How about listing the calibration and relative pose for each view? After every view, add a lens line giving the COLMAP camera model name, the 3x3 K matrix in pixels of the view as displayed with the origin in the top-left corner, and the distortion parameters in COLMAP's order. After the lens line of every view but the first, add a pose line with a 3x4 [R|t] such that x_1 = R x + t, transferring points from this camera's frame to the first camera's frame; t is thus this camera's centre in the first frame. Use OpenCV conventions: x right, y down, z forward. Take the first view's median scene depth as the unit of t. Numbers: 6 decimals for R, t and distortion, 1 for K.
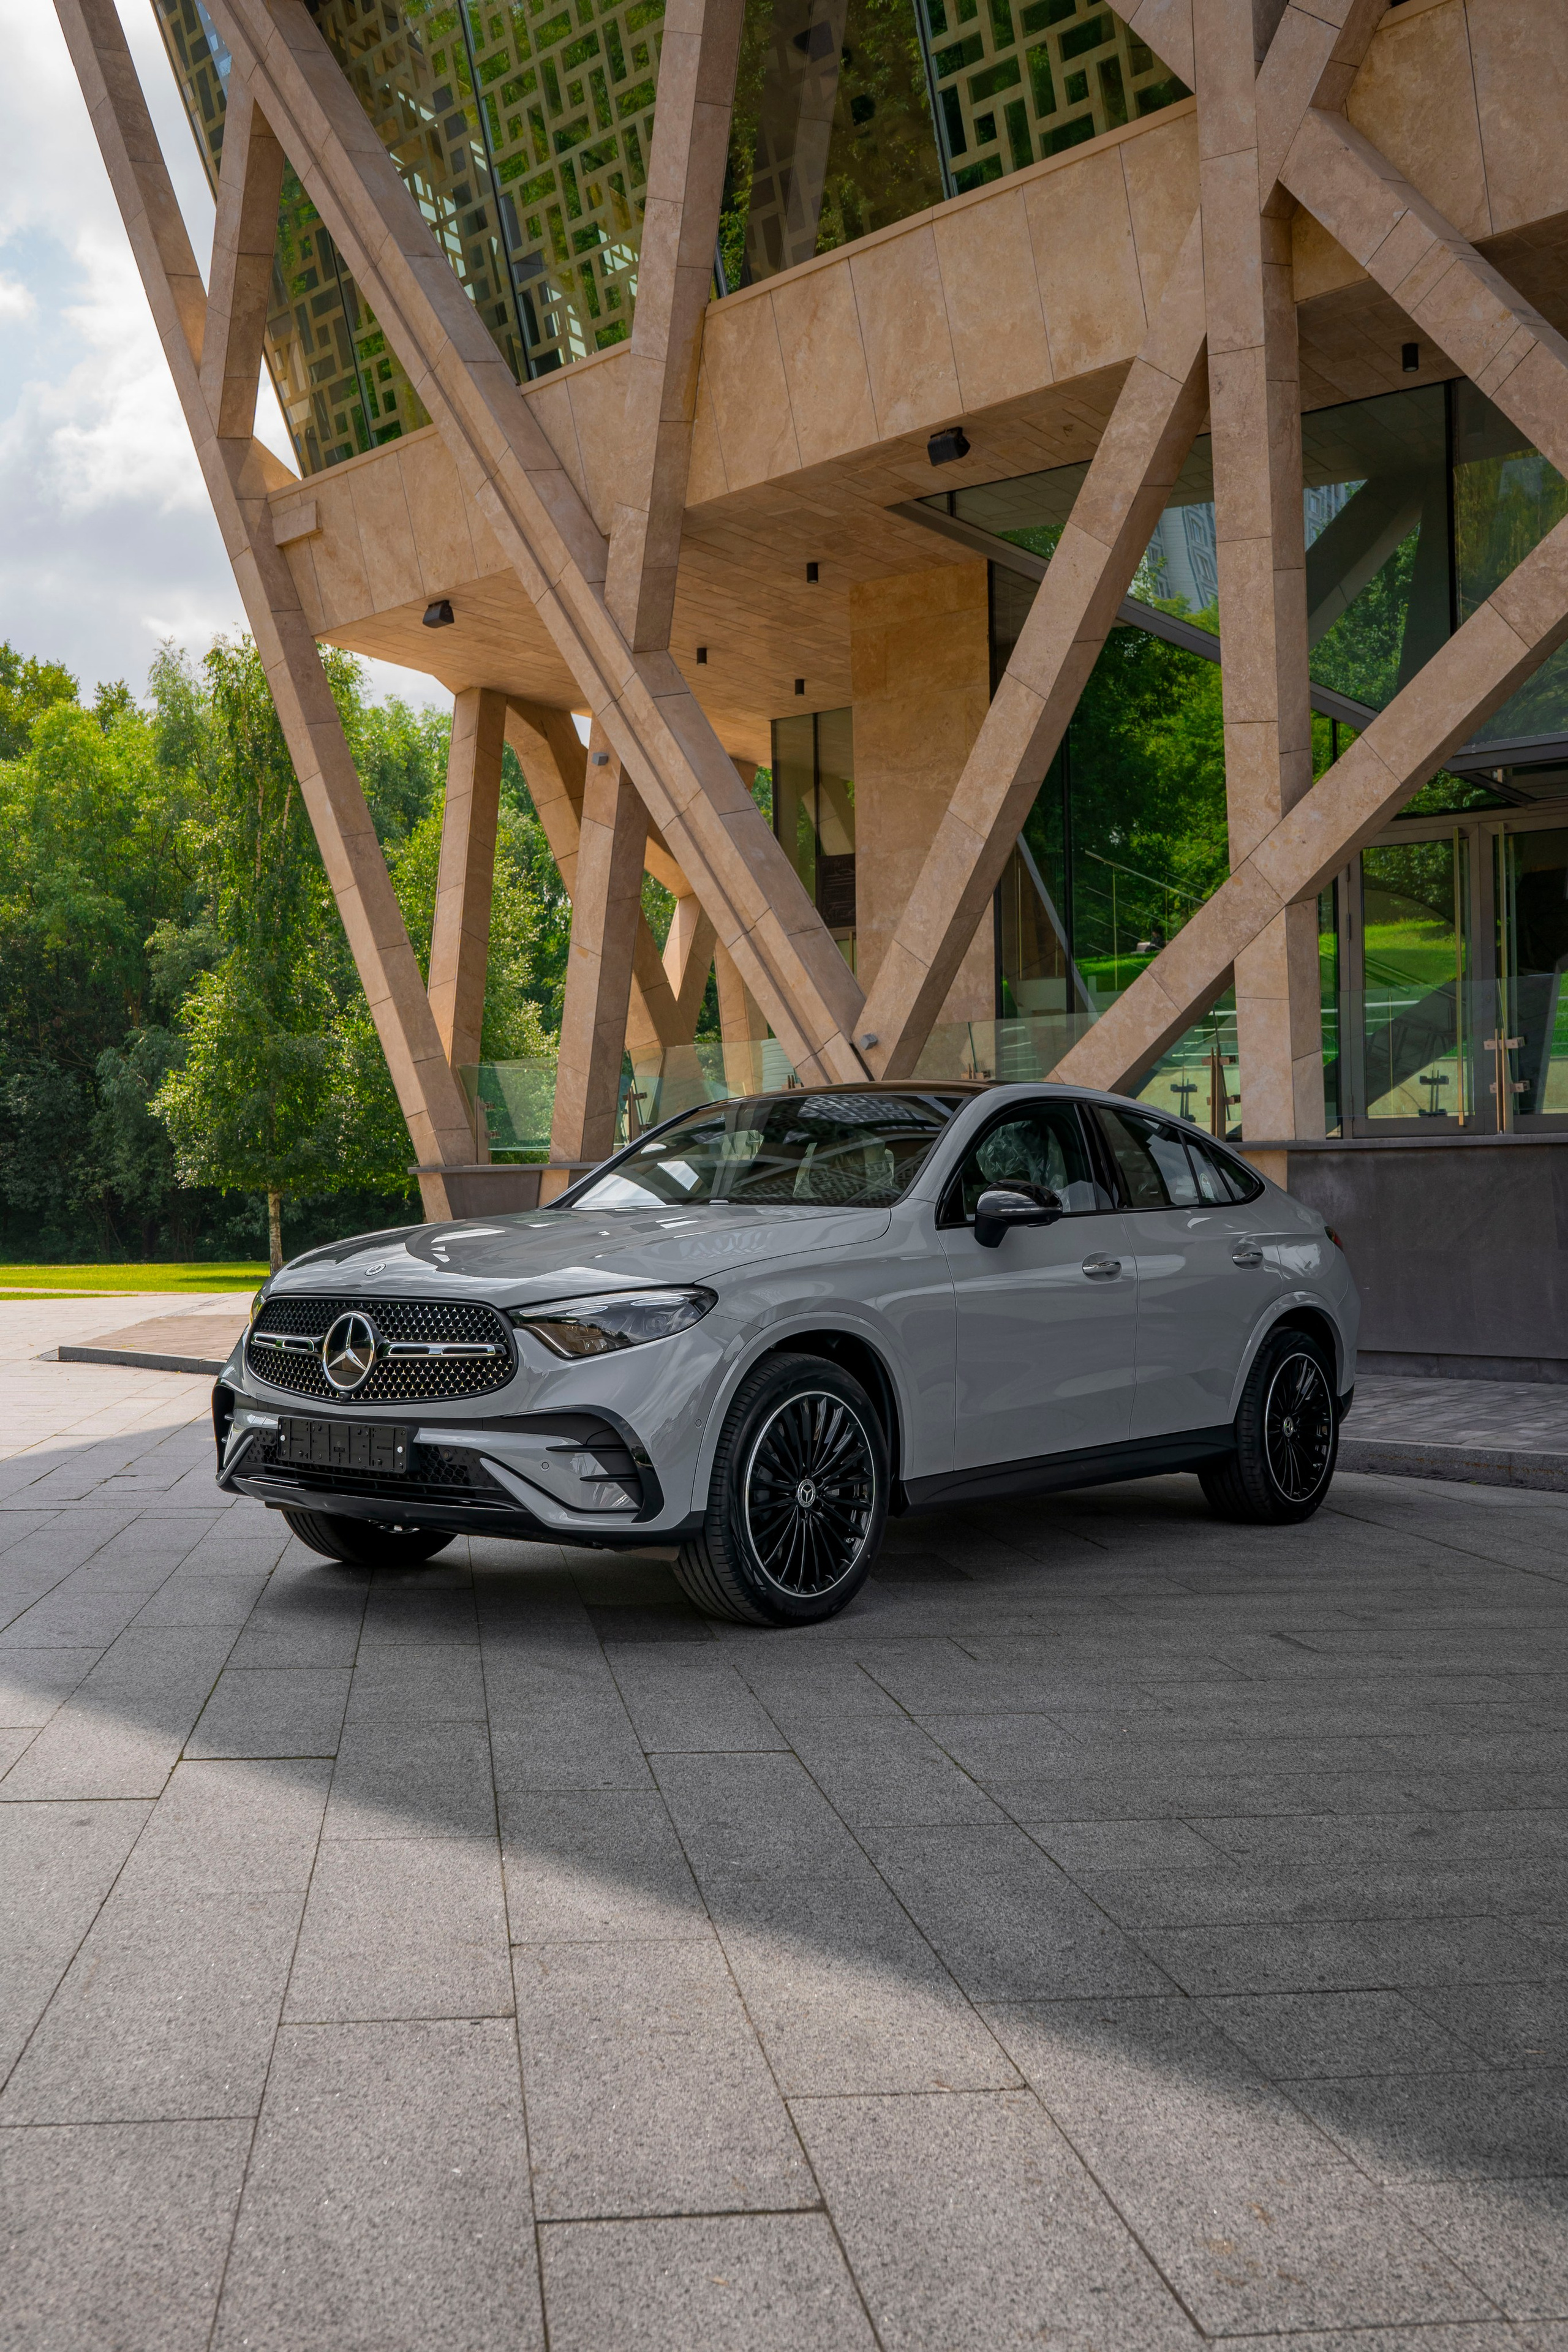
lens RADIAL K [[2194.5, 0, 782.8], [0, 2194.5, 1180.4], [0, 0, 1]] dist [-0.049669, 0.027247]
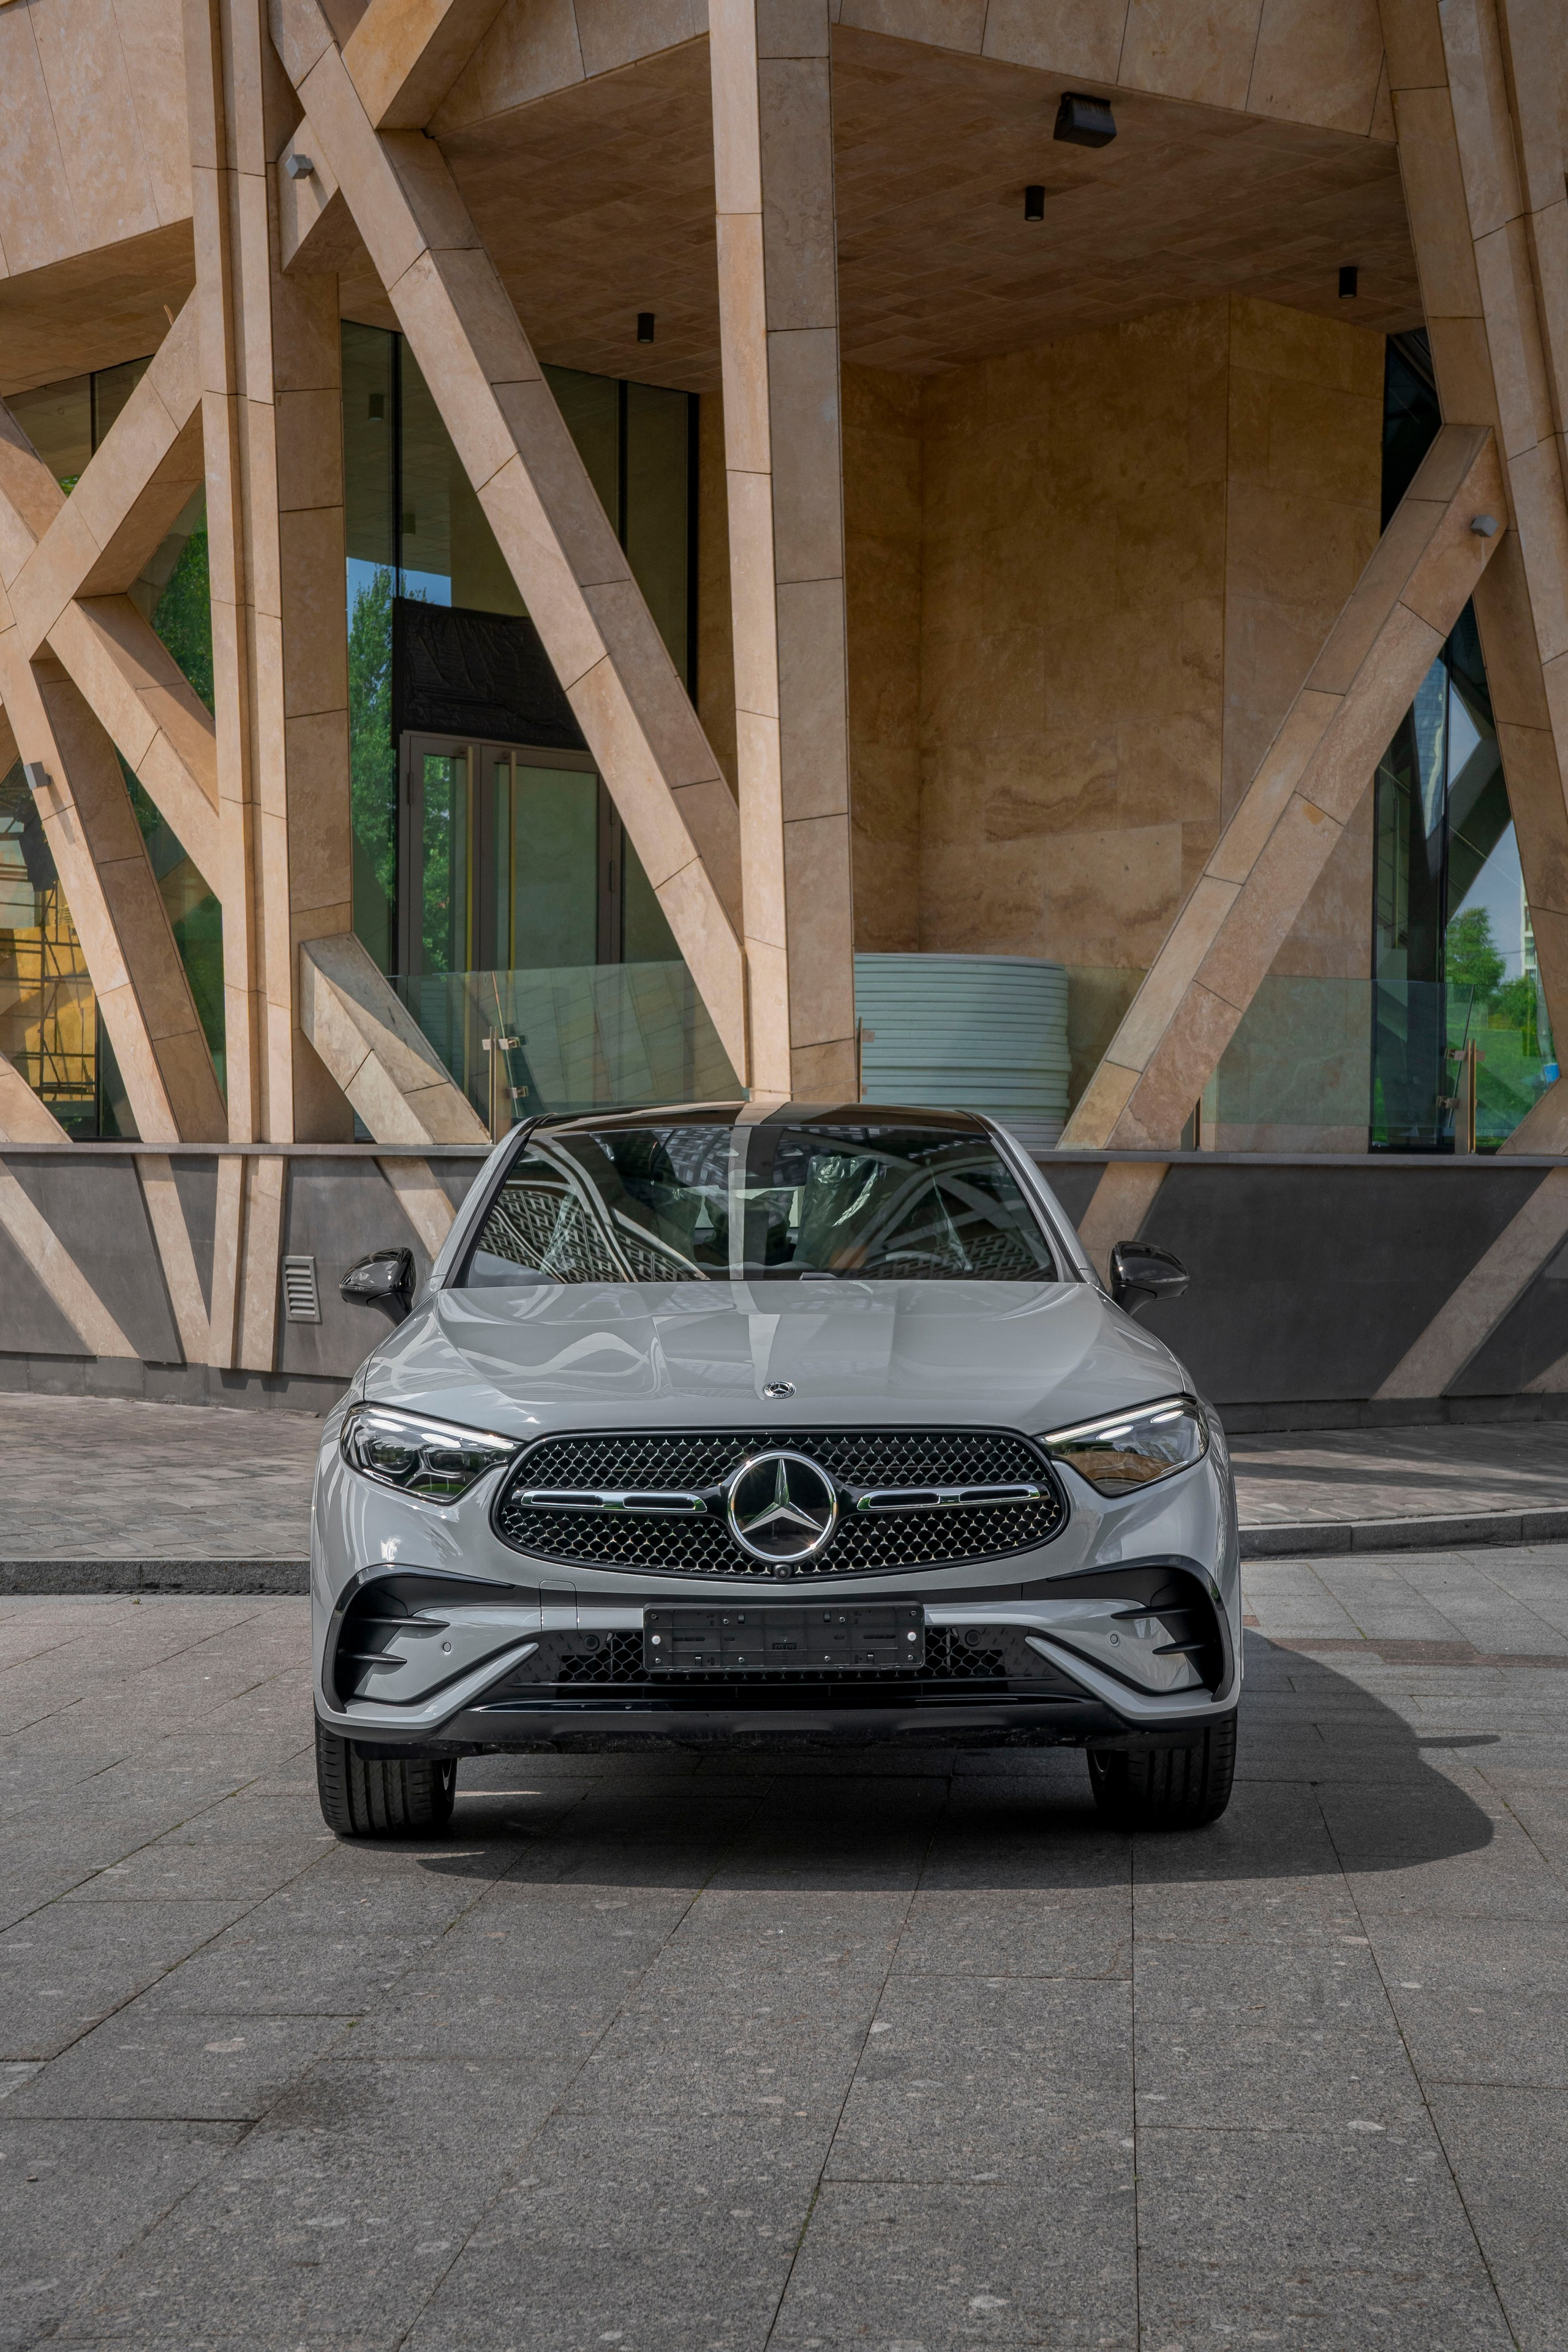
lens RADIAL K [[3272.3, 0, 789.7], [0, 3272.3, 1173.3], [0, 0, 1]] dist [0.246128, 0.077866]
pose [[0.241672, 0.015367, 0.970236, -1.302480], [-0.016304, 0.999798, -0.011774, 0.013240], [-0.970221, -0.012973, 0.241874, 1.163620]]
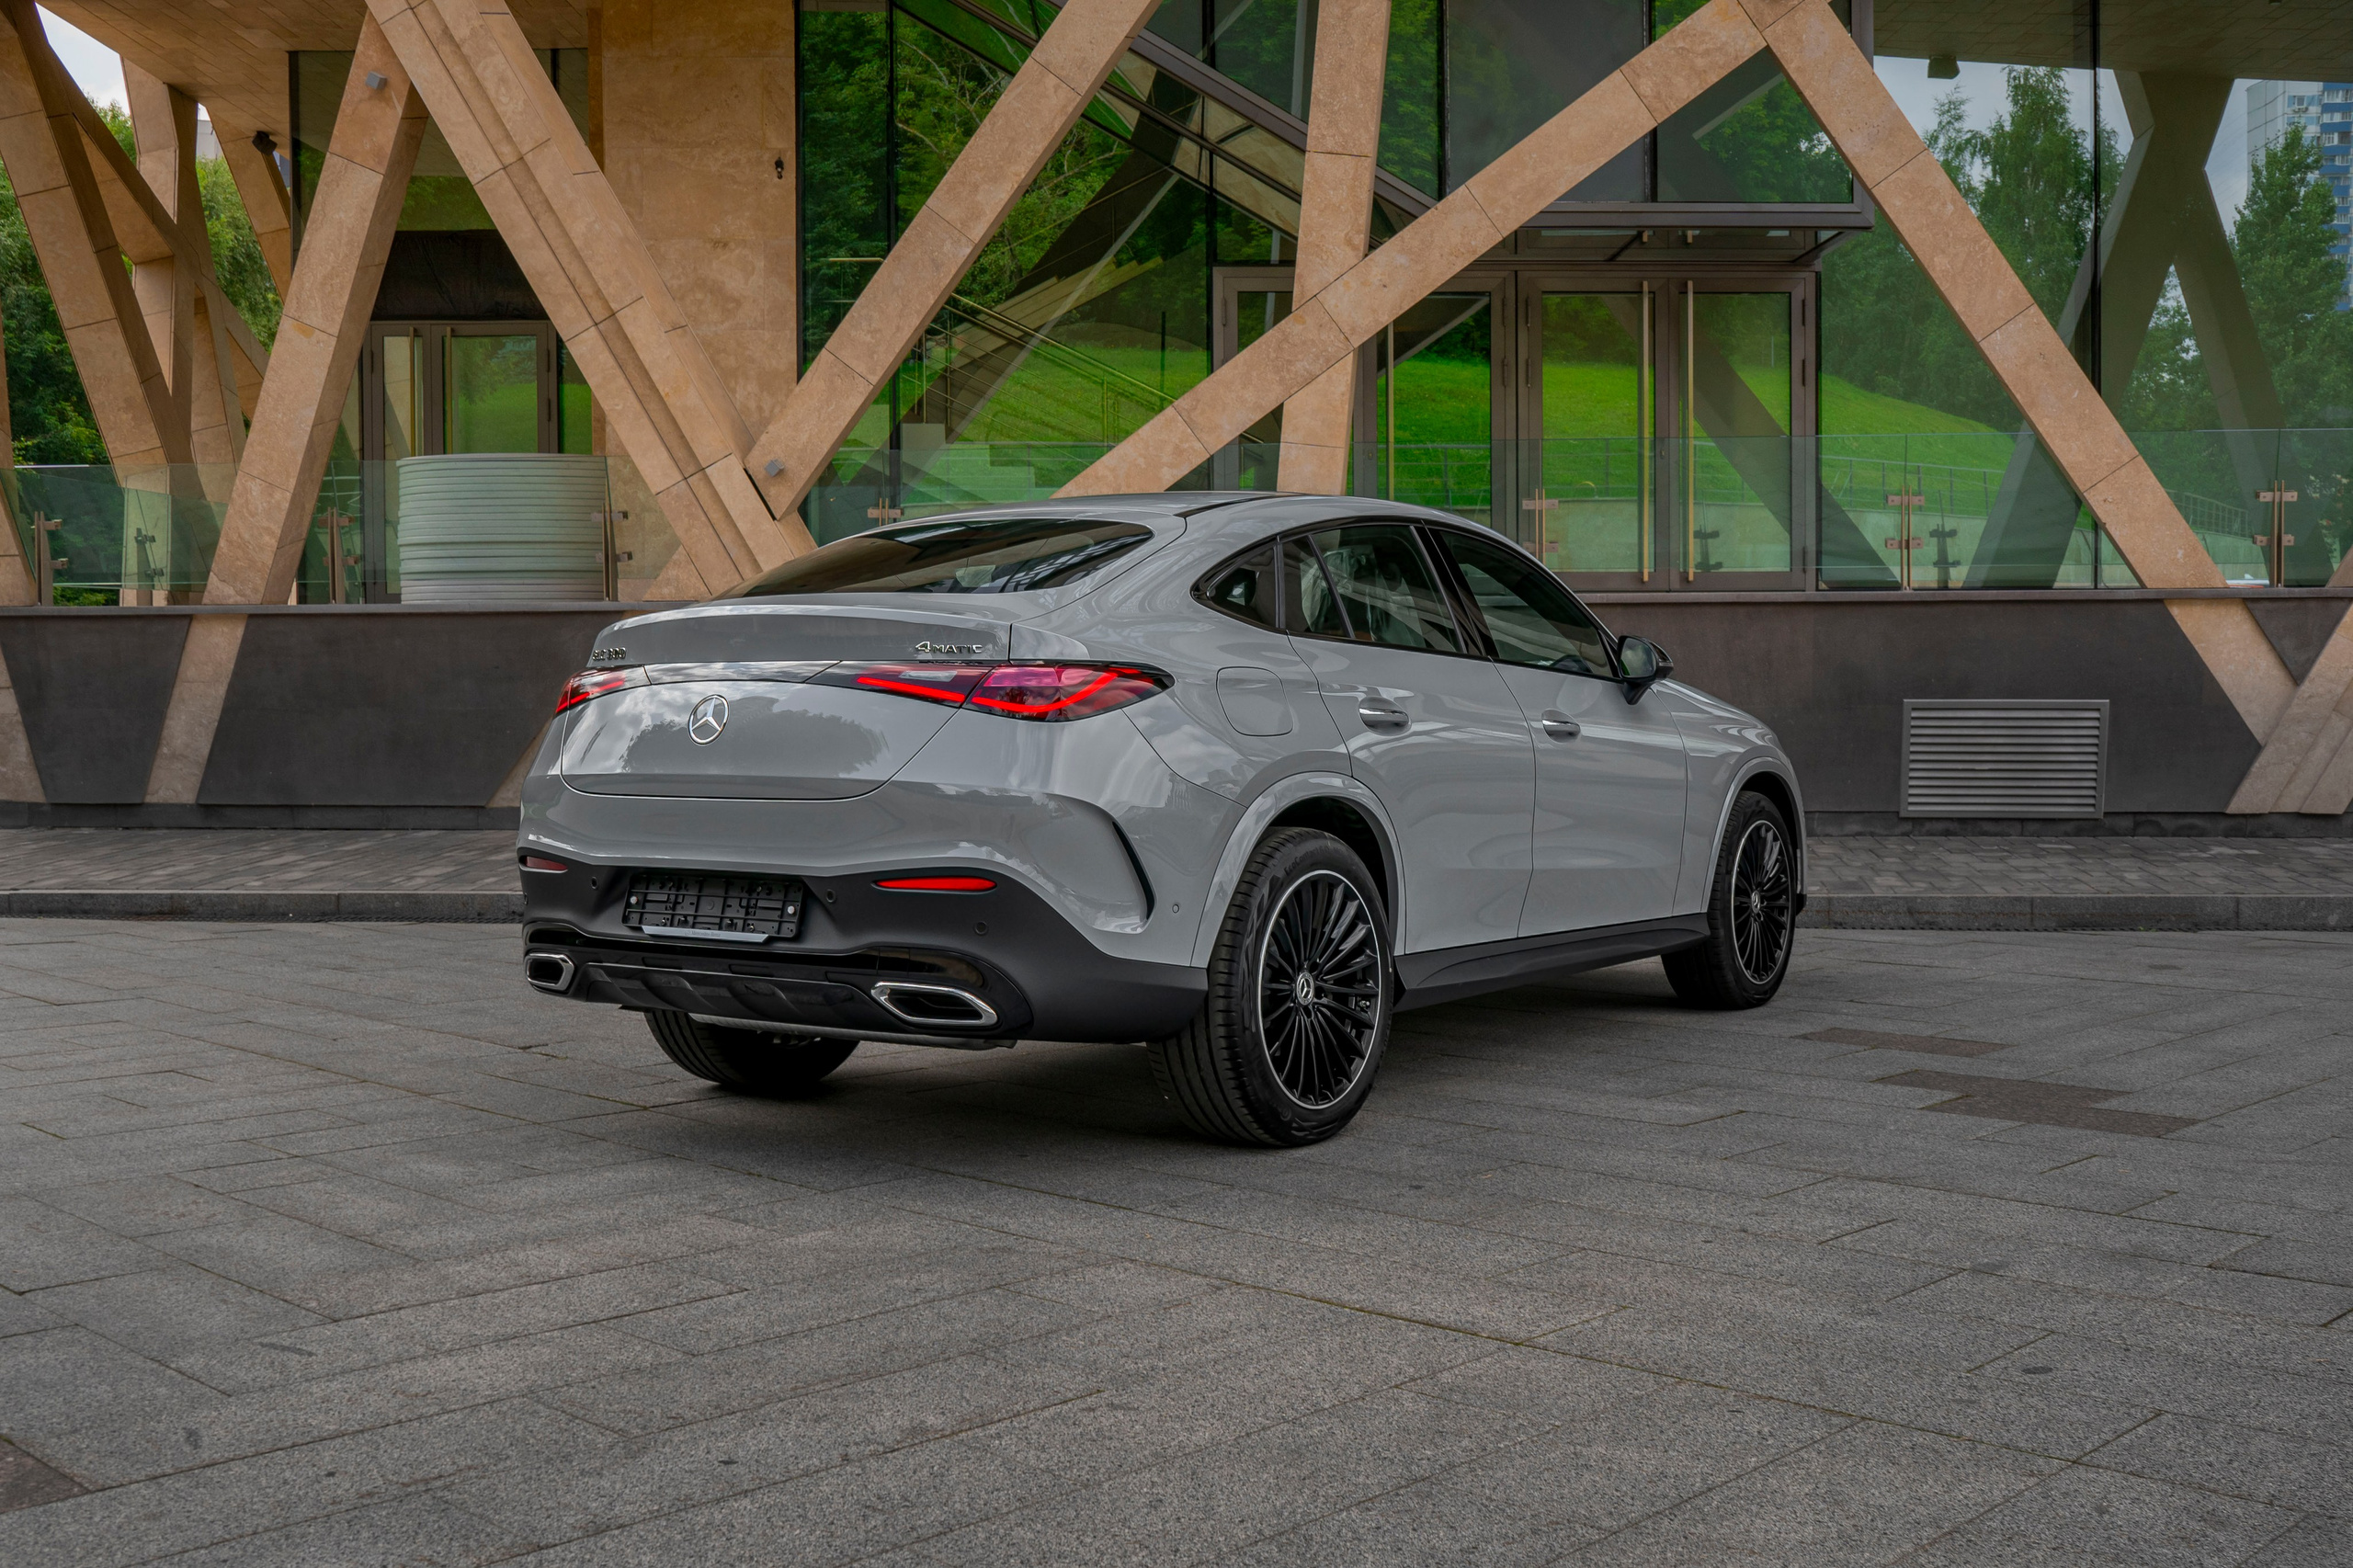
lens RADIAL K [[2349.1, 0, 1262.6], [0, 2349.1, 702.9], [0, 0, 1]] dist [-0.078598, 0.075546]
pose [[0.792228, -0.007724, 0.610177, -0.406609], [-0.008852, 0.999669, 0.024148, 0.004251], [-0.610161, -0.024532, 0.791897, 0.196086]]
